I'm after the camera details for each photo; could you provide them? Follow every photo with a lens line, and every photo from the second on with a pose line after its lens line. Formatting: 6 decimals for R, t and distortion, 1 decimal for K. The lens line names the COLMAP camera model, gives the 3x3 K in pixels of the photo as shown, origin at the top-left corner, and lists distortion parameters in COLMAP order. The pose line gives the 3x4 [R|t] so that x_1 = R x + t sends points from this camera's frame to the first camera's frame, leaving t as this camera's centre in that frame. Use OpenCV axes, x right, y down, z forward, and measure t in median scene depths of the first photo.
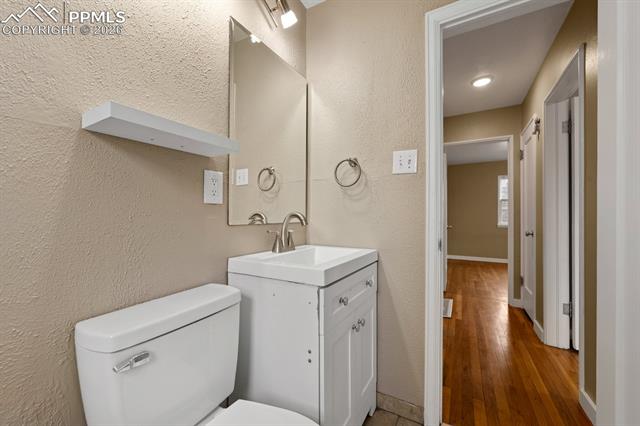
lens RADIAL K [[254.3, 0, 319.8], [0, 254.3, 215.5], [0, 0, 1]] dist [0.001165, 0.000258]
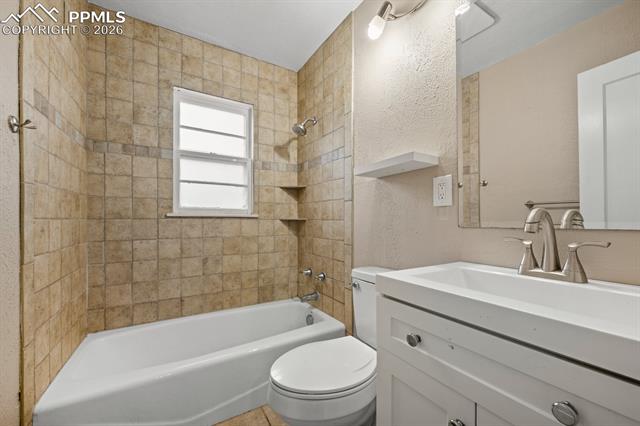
lens RADIAL K [[254.3, 0, 320.6], [0, 254.3, 216.0], [0, 0, 1]] dist [0.001165, 0.000258]
pose [[-0.491202, -0.008912, -0.871000, 0.780219], [0.009308, 0.999837, -0.015480, 0.007880], [0.870996, -0.015711, -0.491039, 1.079204]]
